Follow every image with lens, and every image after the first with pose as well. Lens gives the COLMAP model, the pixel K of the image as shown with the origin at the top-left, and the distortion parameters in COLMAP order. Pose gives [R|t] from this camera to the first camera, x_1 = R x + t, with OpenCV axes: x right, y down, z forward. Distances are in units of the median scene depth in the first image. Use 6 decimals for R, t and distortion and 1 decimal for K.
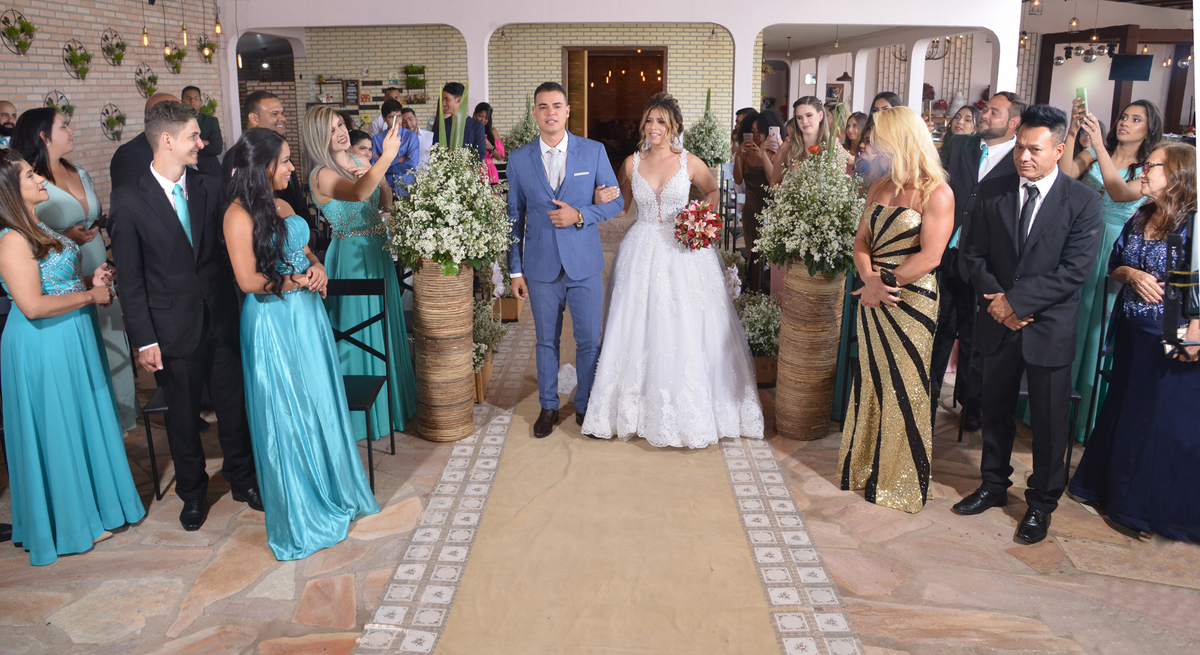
lens RADIAL K [[812.7, 0, 596.0], [0, 812.7, 269.8], [0, 0, 1]] dist [-0.115826, -0.000496]
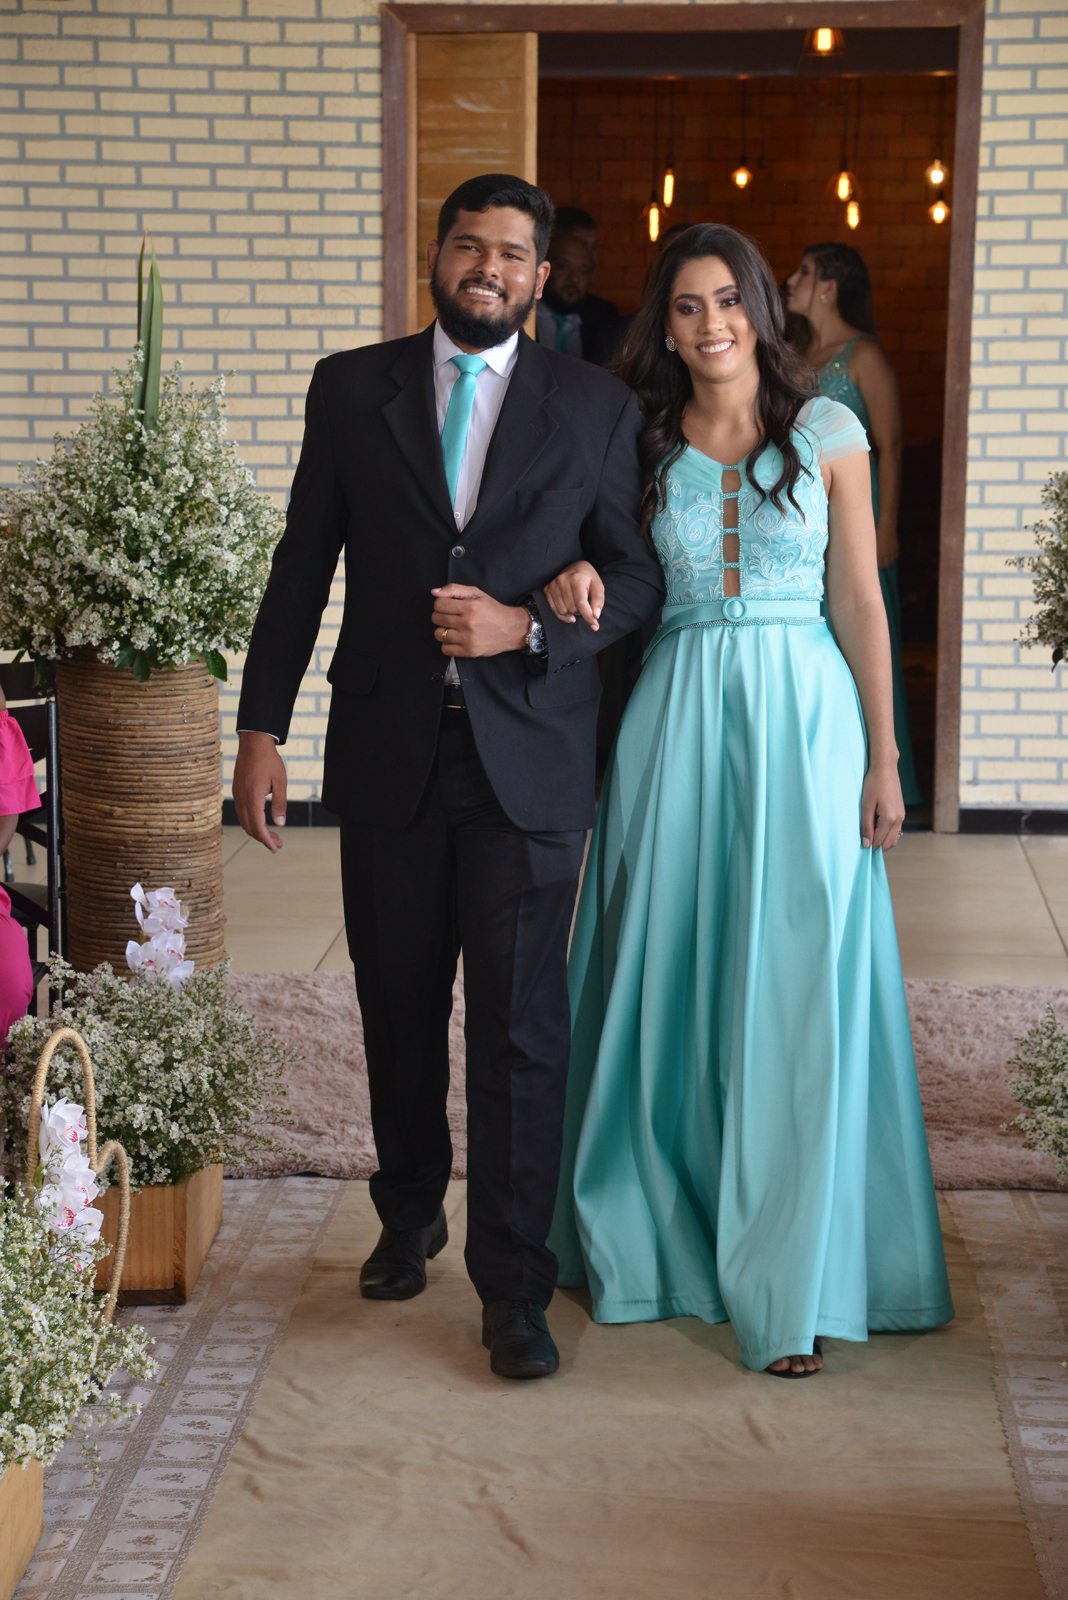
lens RADIAL K [[4269.7, 0, 535.8], [0, 4269.7, 807.9], [0, 0, 1]] dist [0.912832, 0.000000]
pose [[0.999844, 0.007679, -0.015901, 0.014023], [-0.009241, 0.994884, -0.100604, -0.009491], [0.015047, 0.100736, 0.994799, 0.098779]]
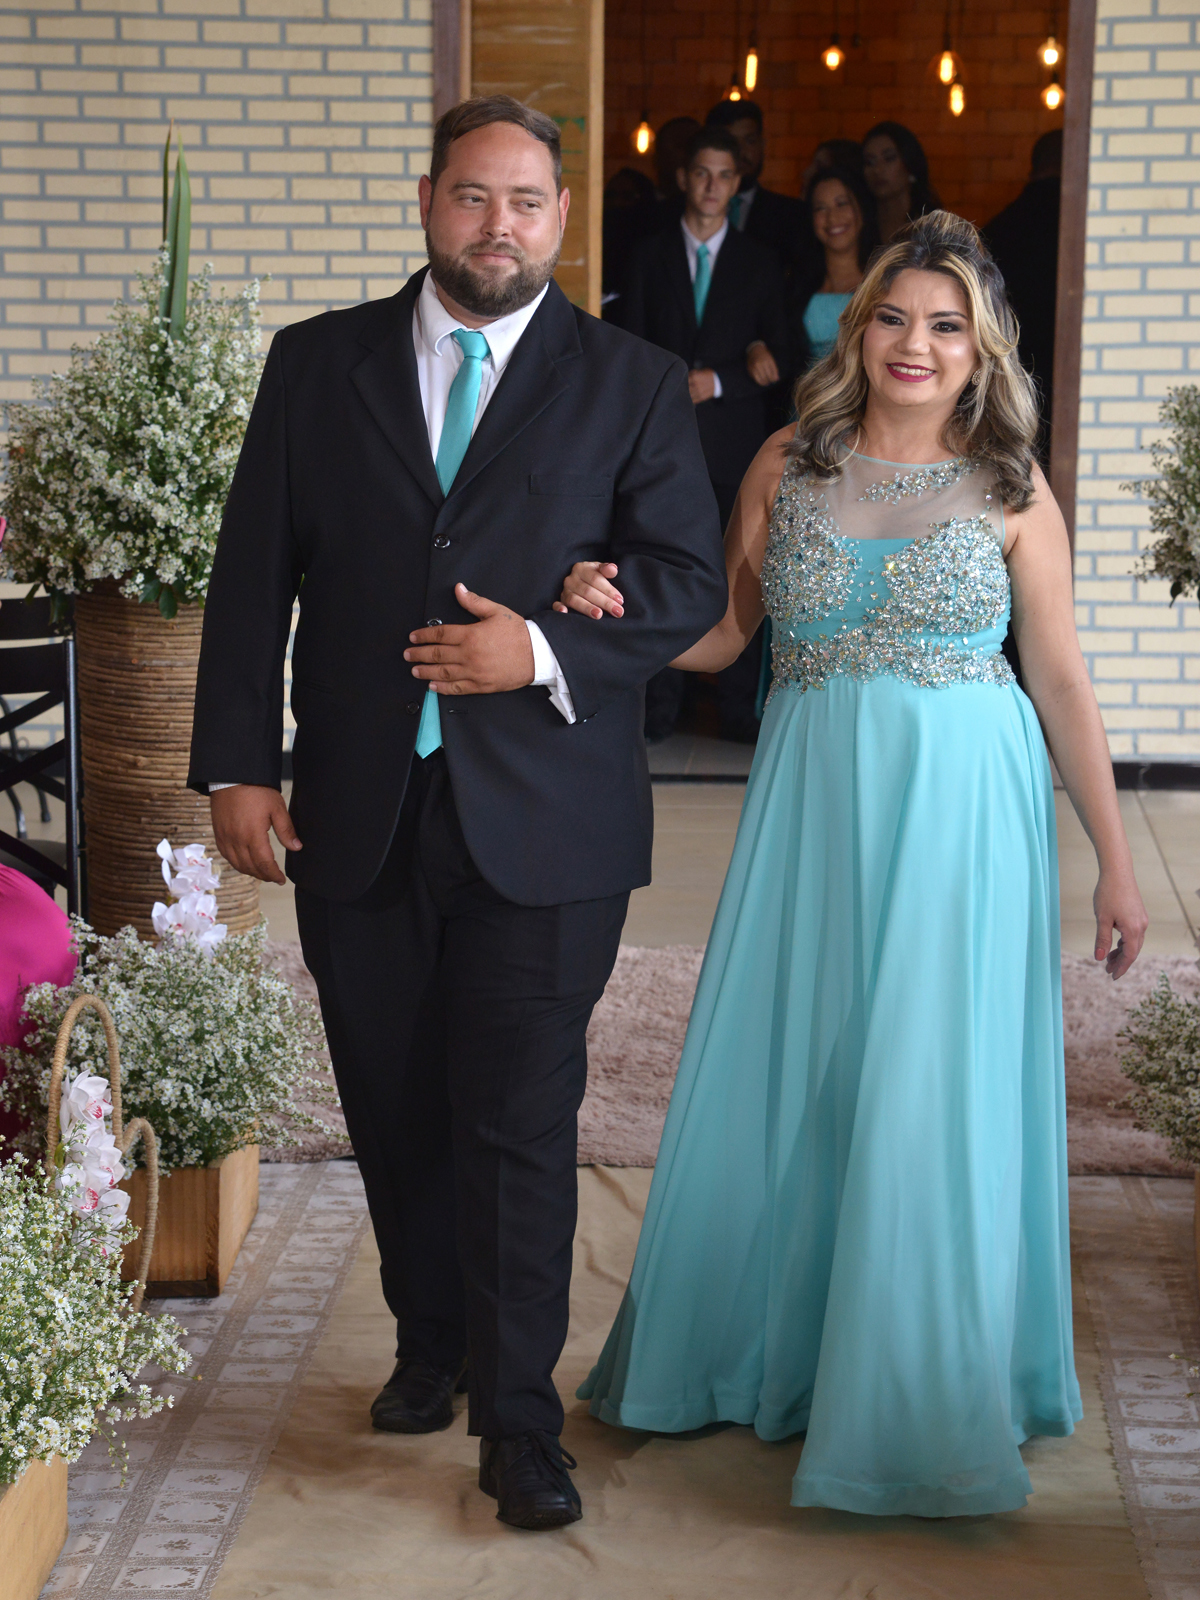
lens RADIAL K [[4747.7, 0, 586.6], [0, 4747.7, 836.9], [0, 0, 1]] dist [0.861806, 0.000000]
pose [[0.999777, 0.008731, -0.019211, 0.014545], [-0.010338, 0.996306, -0.085244, -0.007309], [0.018396, 0.085424, 0.996175, 0.088120]]
